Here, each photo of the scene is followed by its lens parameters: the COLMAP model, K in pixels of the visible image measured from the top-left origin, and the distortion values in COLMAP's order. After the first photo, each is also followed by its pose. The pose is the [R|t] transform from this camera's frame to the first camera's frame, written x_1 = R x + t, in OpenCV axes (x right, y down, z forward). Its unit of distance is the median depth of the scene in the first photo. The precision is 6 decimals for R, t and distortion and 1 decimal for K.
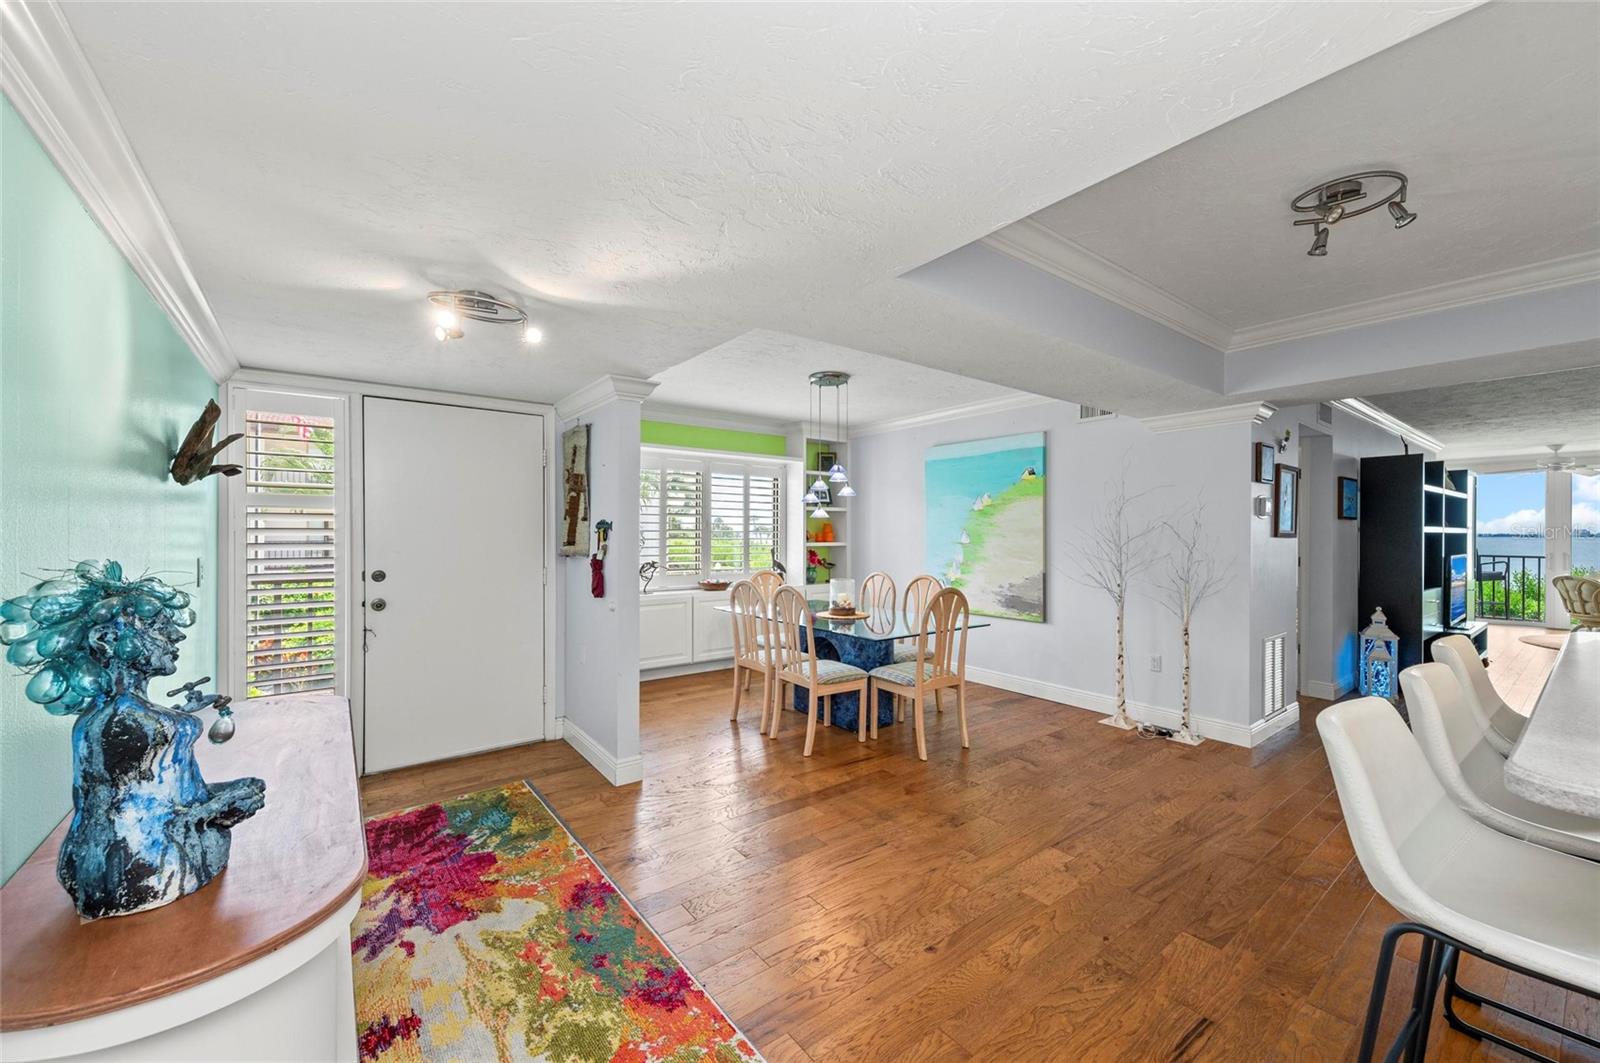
lens RADIAL K [[625.6, 0, 802.7], [0, 625.6, 541.0], [0, 0, 1]] dist [0.000410, -0.002487]
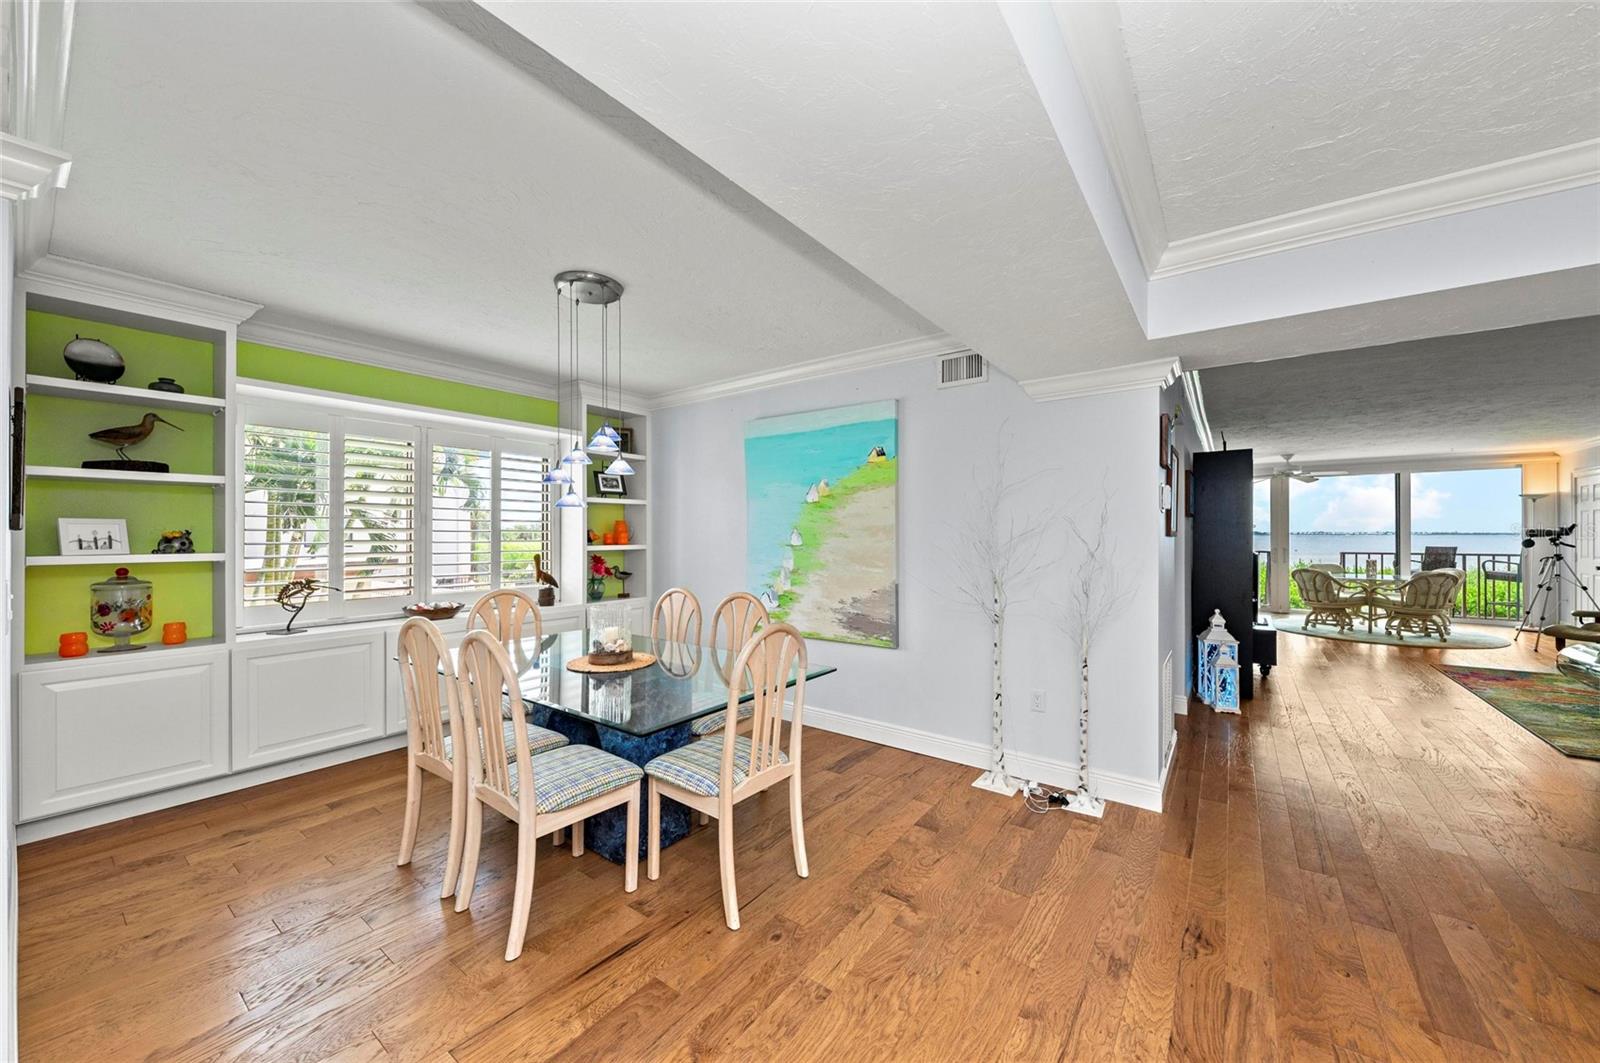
lens RADIAL K [[591.8, 0, 807.1], [0, 591.8, 536.8], [0, 0, 1]] dist [-0.000973, -0.000223]
pose [[0.960384, -0.004132, 0.278649, 0.076934], [0.005550, 0.999975, -0.004301, -0.004286], [-0.278624, 0.005677, 0.960384, 0.326963]]
